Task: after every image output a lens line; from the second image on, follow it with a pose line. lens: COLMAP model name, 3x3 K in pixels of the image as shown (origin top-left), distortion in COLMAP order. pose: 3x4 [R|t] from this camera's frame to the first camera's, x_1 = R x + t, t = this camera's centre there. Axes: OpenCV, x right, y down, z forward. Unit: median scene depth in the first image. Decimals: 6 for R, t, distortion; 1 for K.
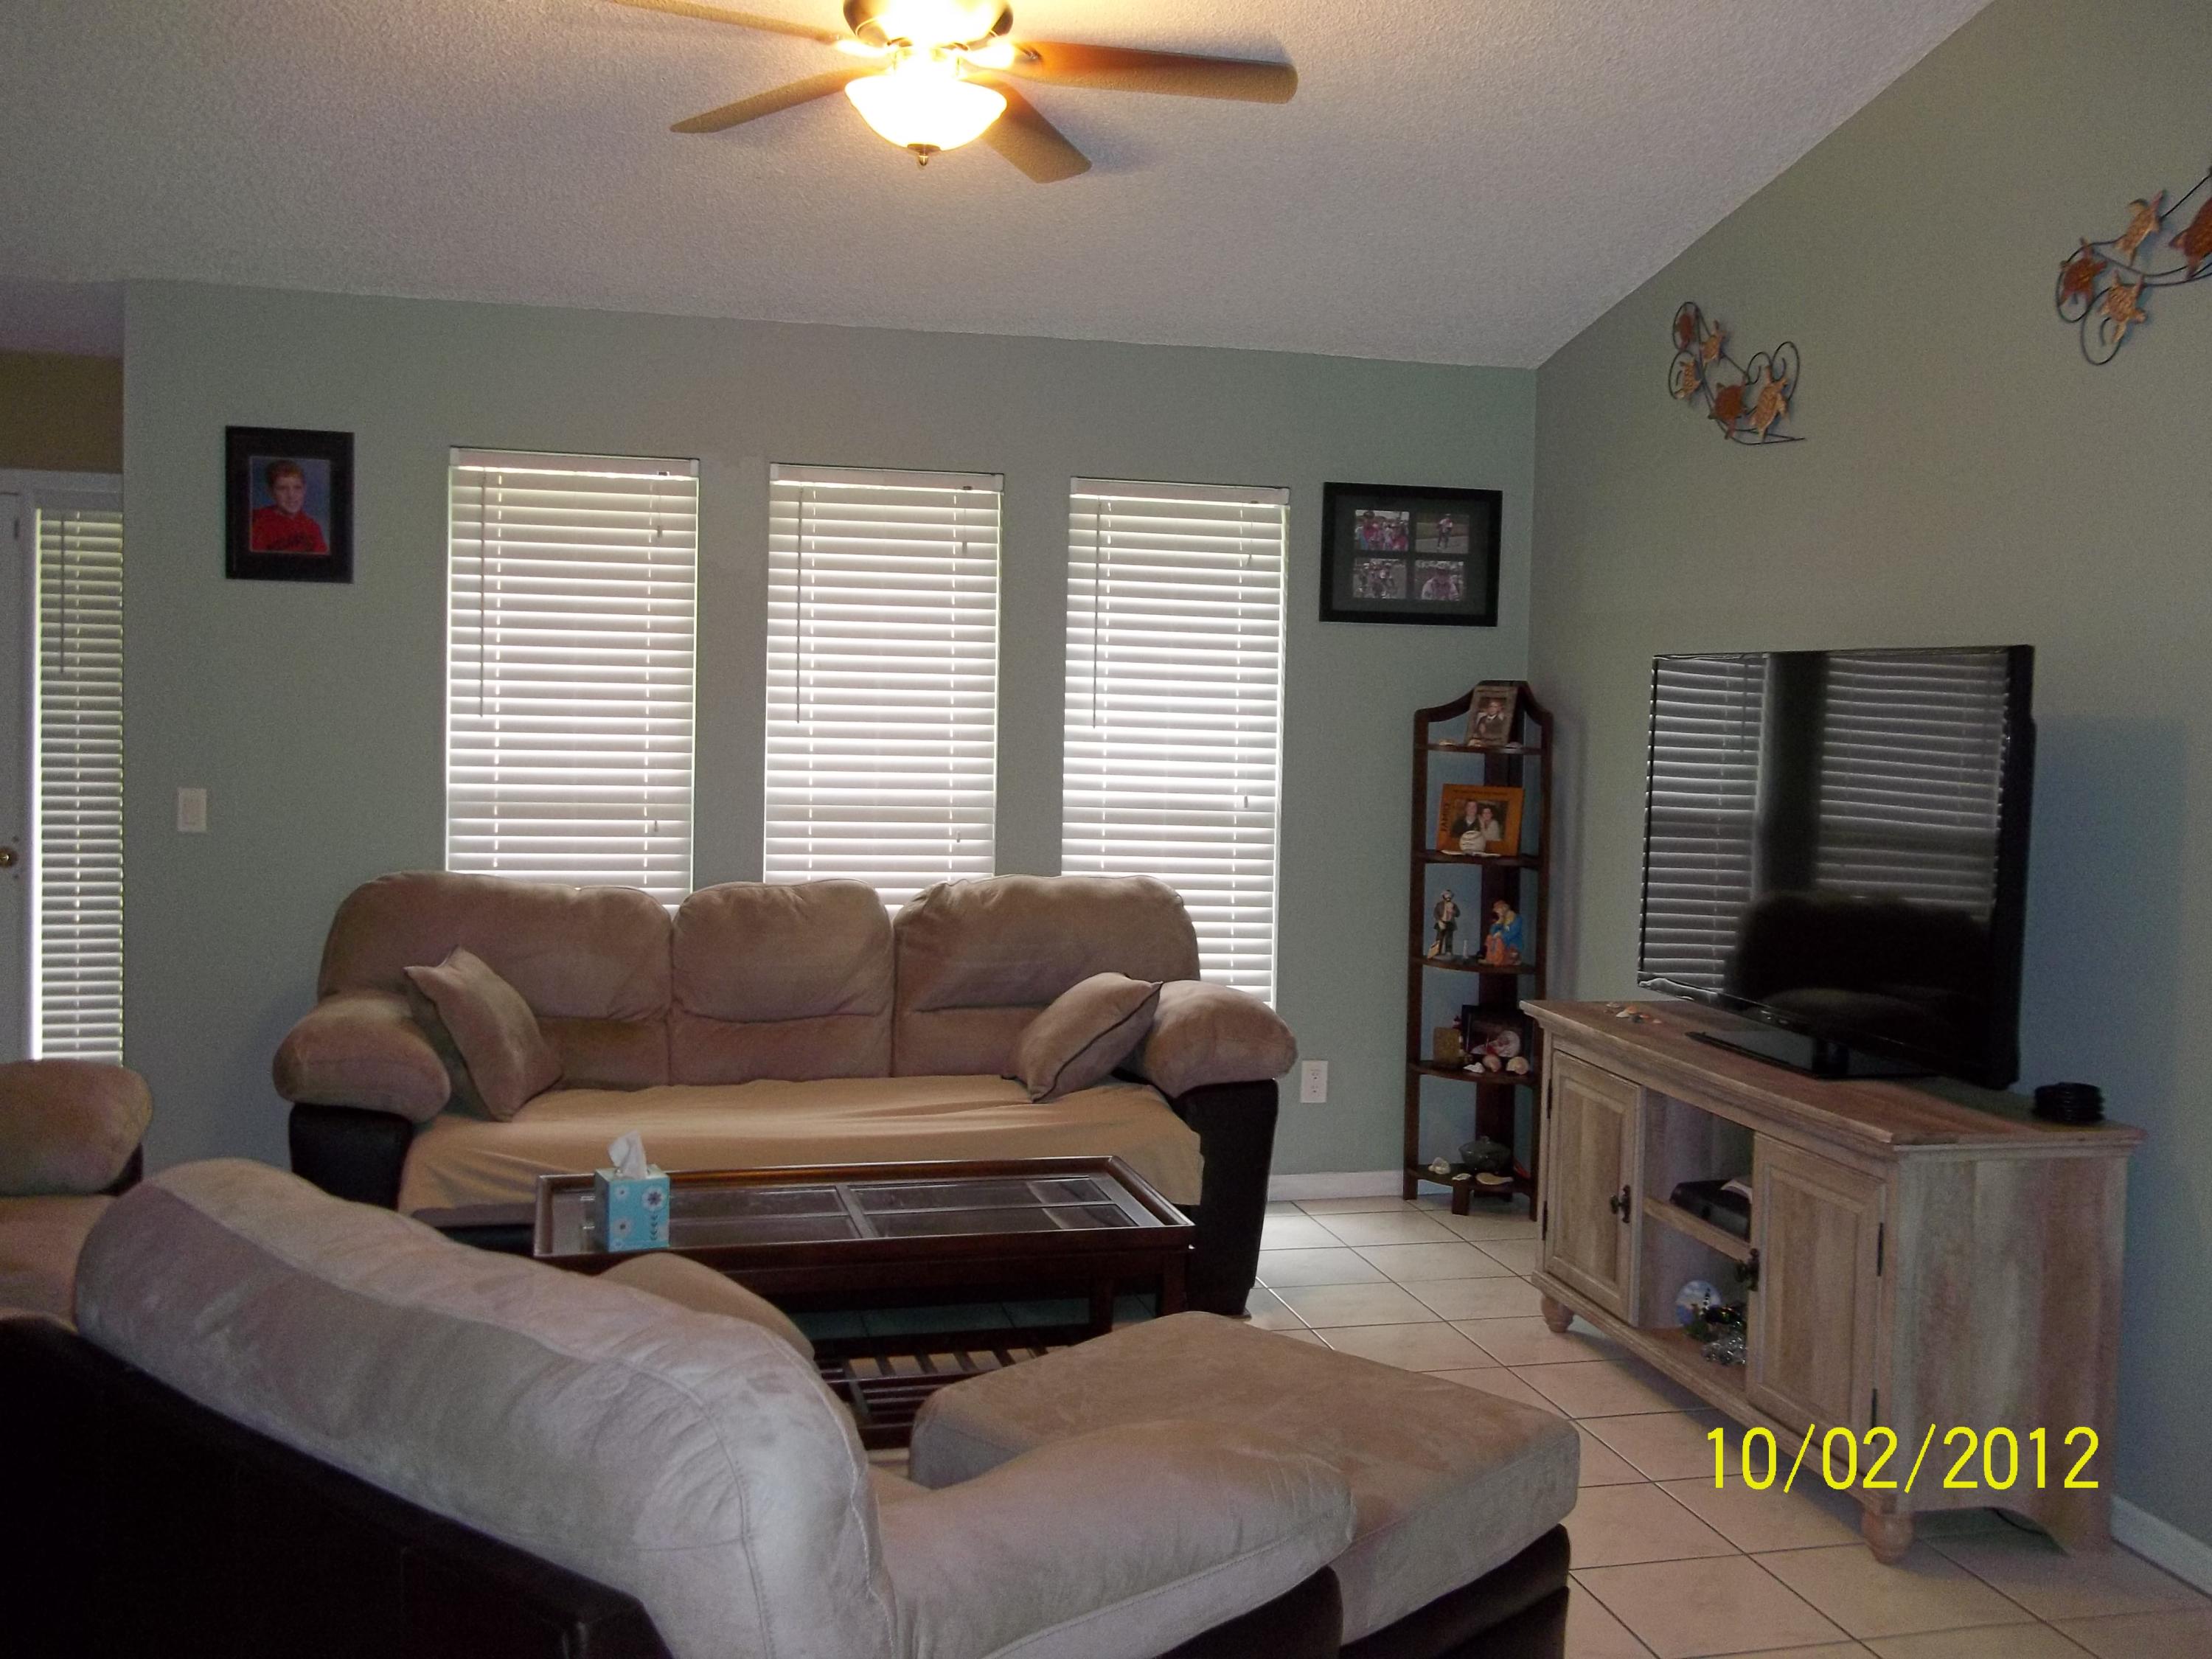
lens RADIAL K [[2153.7, 0, 1107.5], [0, 2153.7, 737.9], [0, 0, 1]] dist [-0.160042, 0.001516]
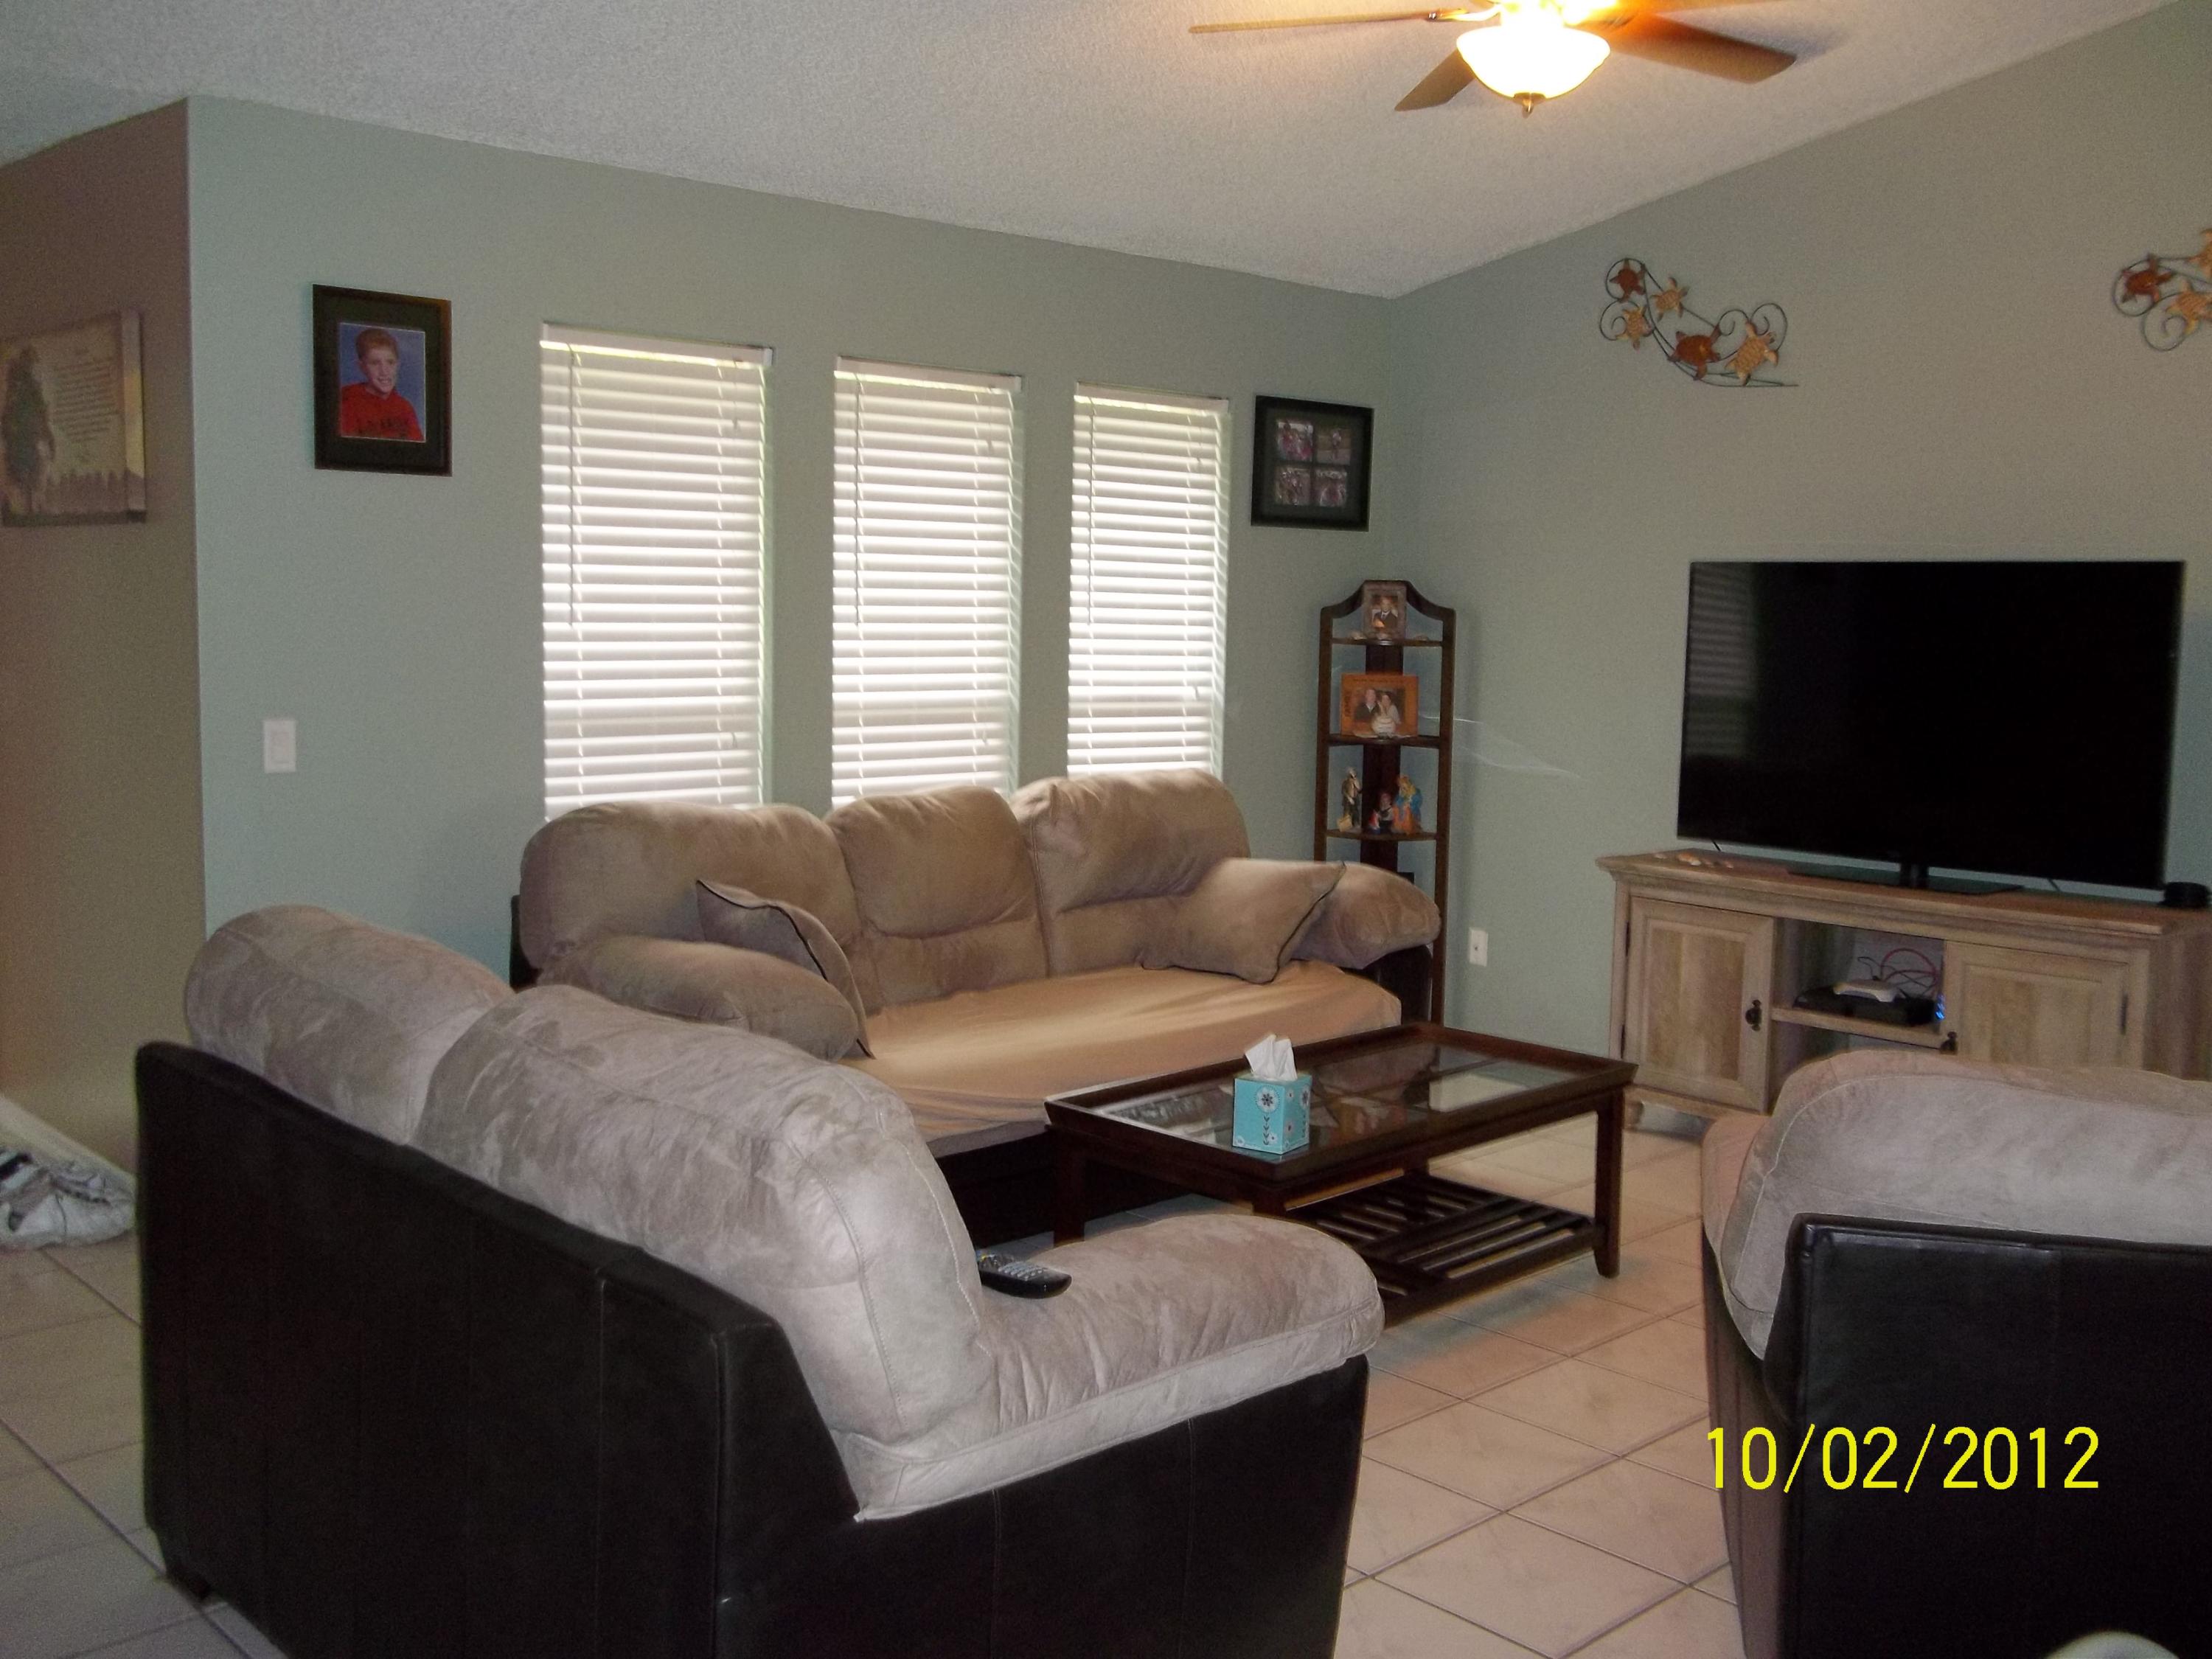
lens RADIAL K [[2148.1, 0, 1106.0], [0, 2148.1, 829.5], [0, 0, 1]] dist [-0.174378, 0.175909]
pose [[0.873356, -0.060404, 0.483323, -0.523004], [0.013312, 0.994870, 0.100282, -0.011407], [-0.486901, -0.081148, 0.869679, 0.097979]]
